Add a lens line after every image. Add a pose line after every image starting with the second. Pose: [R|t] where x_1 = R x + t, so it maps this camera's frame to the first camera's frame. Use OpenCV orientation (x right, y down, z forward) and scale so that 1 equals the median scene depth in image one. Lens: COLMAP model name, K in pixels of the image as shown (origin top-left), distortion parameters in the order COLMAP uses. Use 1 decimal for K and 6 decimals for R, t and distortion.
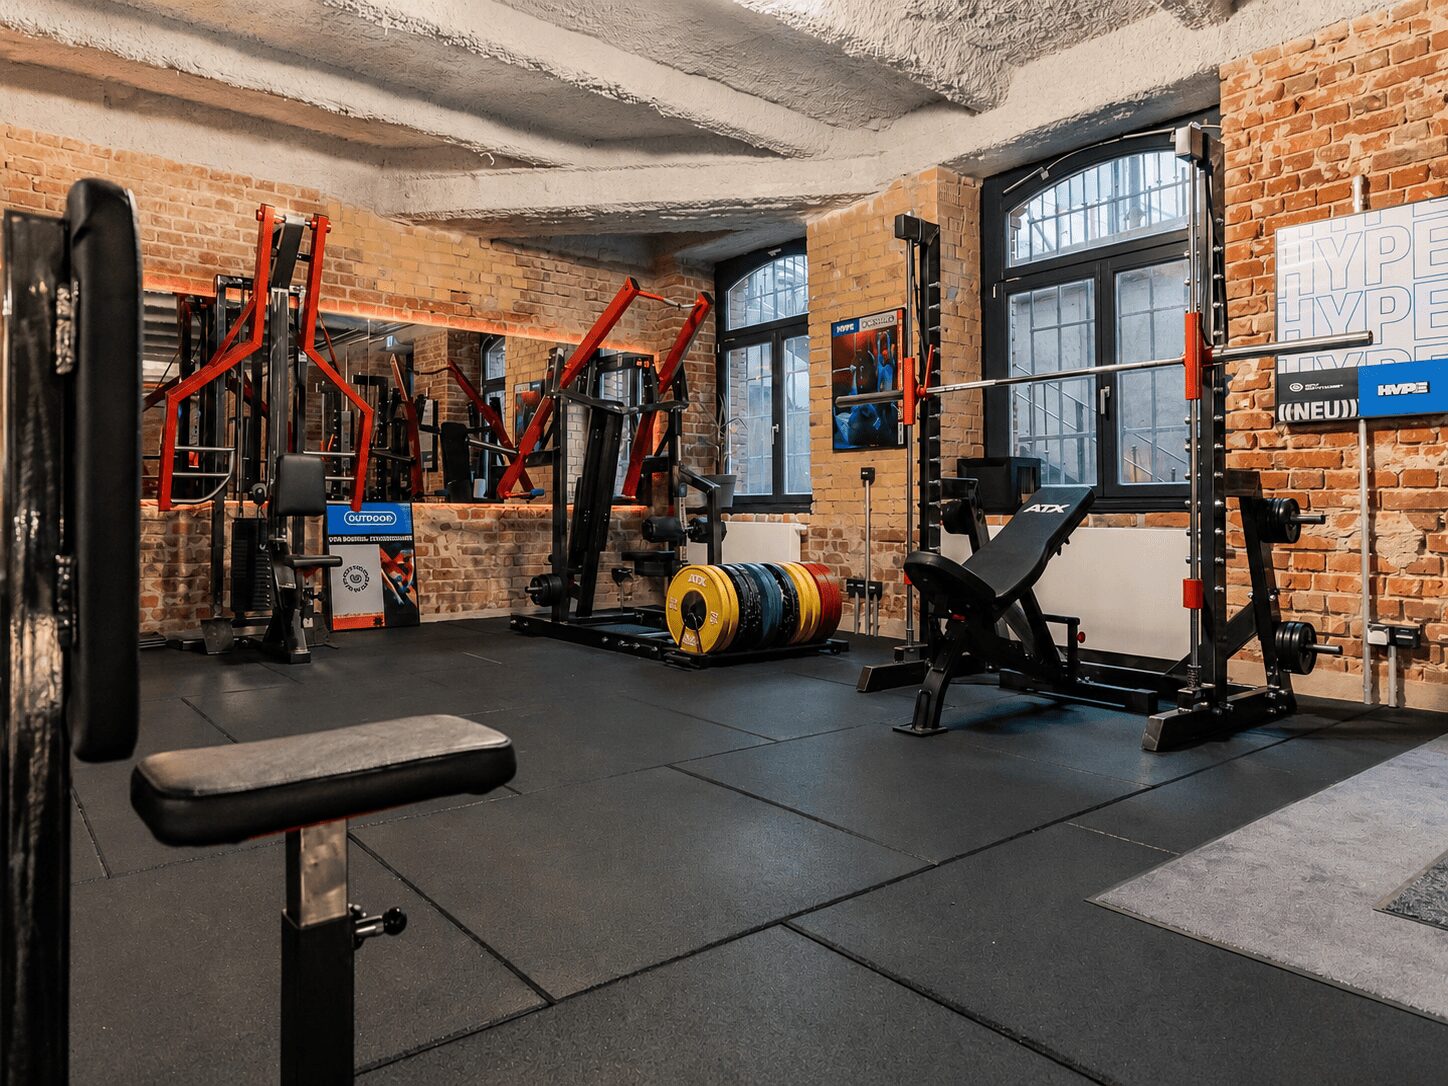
lens RADIAL K [[930.8, 0, 720.0], [0, 930.8, 483.0], [0, 0, 1]] dist [0.014199, -0.003454]
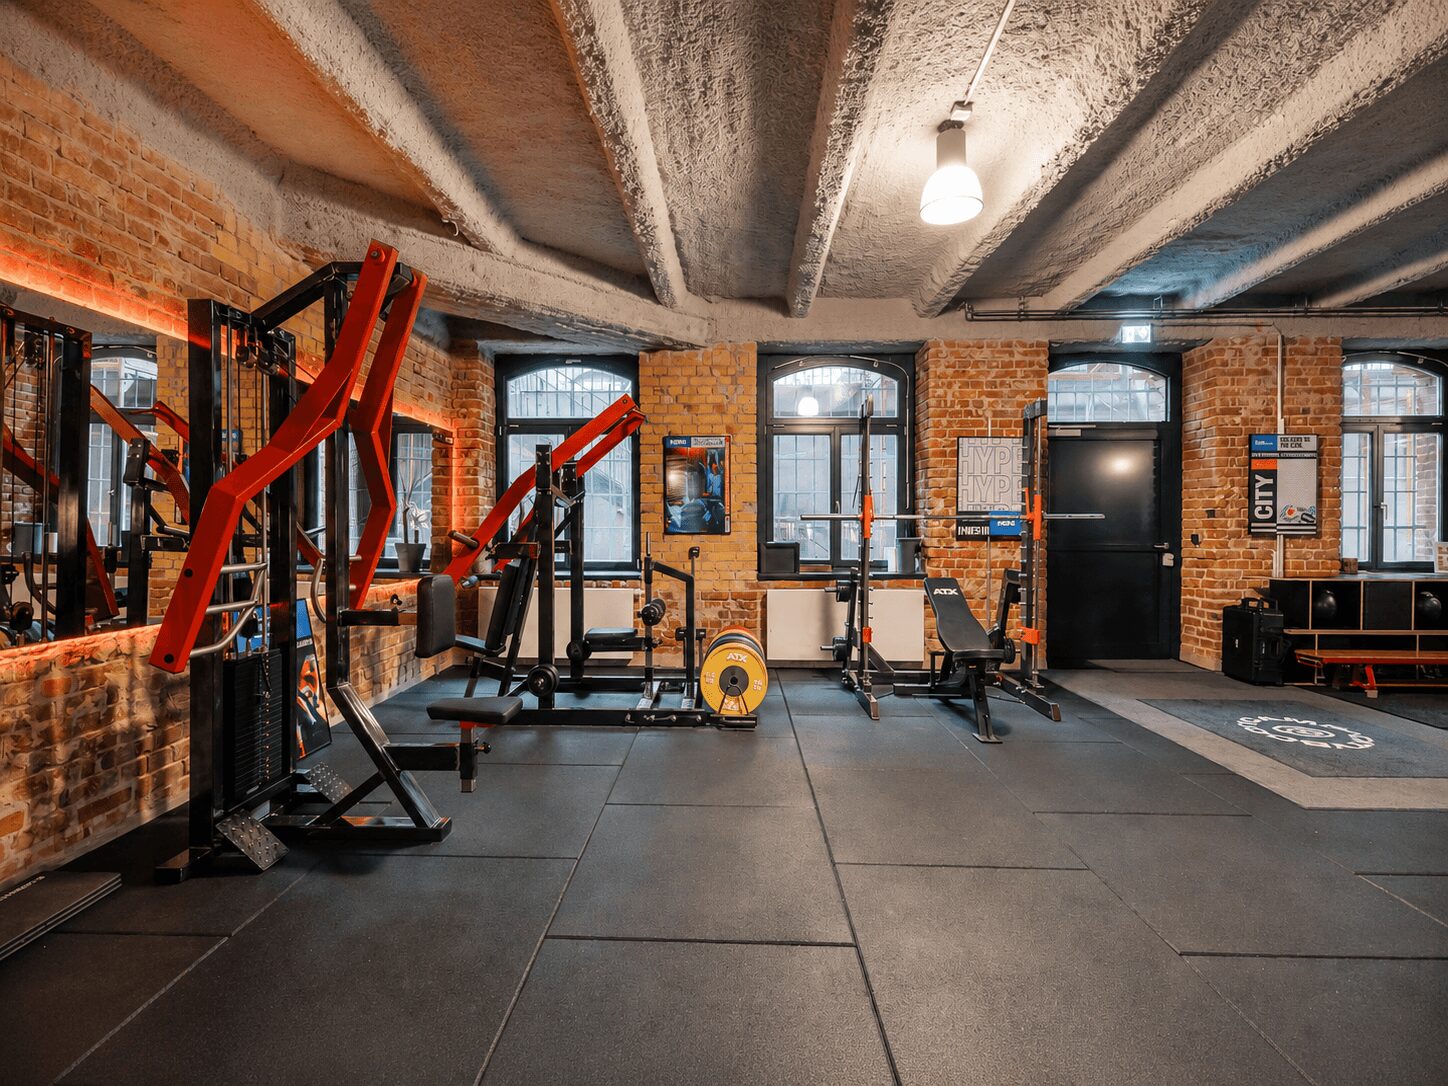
lens RADIAL K [[654.7, 0, 722.0], [0, 654.7, 526.8], [0, 0, 1]] dist [0.000261, 0.000022]
pose [[0.644388, 0.001150, 0.764698, -0.589690], [-0.032576, 0.999132, 0.025948, -0.077810], [-0.764005, -0.041631, 0.643866, 0.372861]]
